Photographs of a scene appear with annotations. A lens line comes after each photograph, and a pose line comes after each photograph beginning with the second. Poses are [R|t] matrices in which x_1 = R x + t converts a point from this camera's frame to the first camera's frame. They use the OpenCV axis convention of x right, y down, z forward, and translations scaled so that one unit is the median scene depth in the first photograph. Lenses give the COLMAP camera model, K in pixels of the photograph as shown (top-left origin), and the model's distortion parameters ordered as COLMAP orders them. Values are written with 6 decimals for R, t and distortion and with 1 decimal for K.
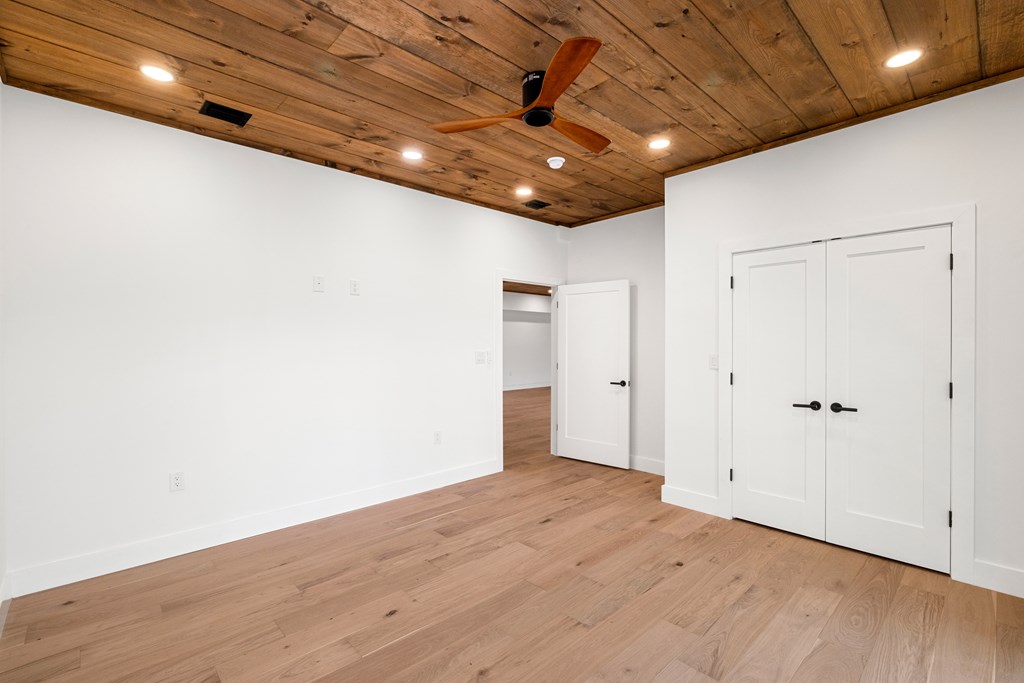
lens RADIAL K [[463.7, 0, 507.2], [0, 463.7, 349.6], [0, 0, 1]] dist [-0.003644, 0.000033]
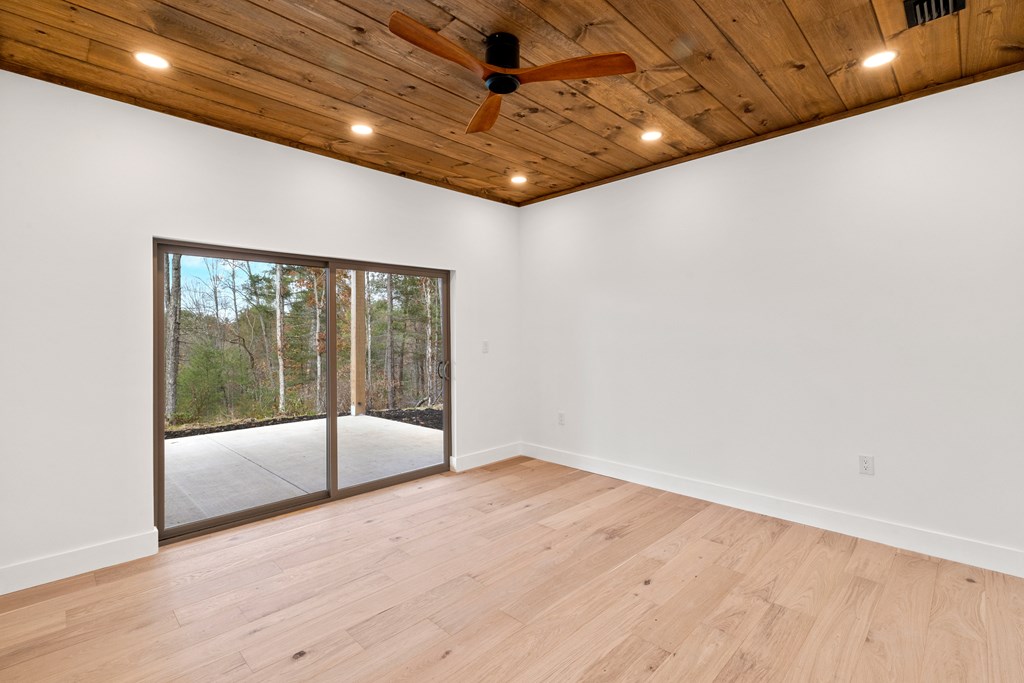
lens RADIAL K [[463.7, 0, 519.0], [0, 463.7, 332.0], [0, 0, 1]] dist [-0.003644, 0.000033]
pose [[-0.998232, 0.010745, -0.058455, 0.070005], [0.010174, 0.999898, 0.010056, -0.014779], [0.058557, 0.009444, -0.998239, 1.428515]]
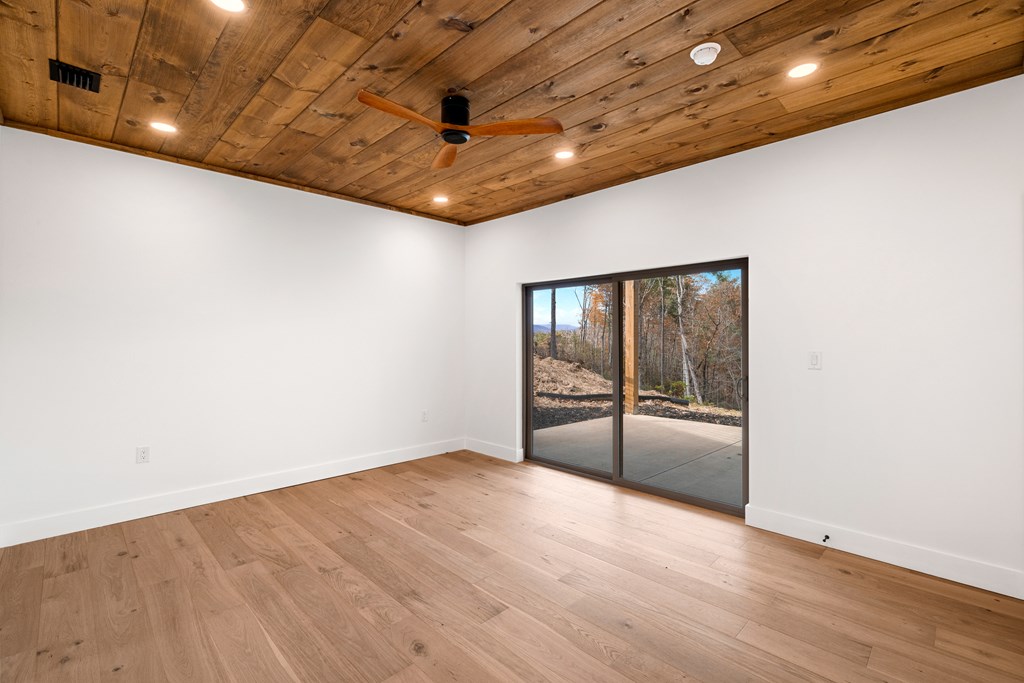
lens RADIAL K [[463.7, 0, 516.3], [0, 463.7, 340.9], [0, 0, 1]] dist [-0.003644, 0.000033]
pose [[-0.048804, -0.000123, 0.998808, -0.808952], [0.015137, 0.999885, 0.000863, -0.004985], [-0.998694, 0.015161, -0.048797, 0.624128]]
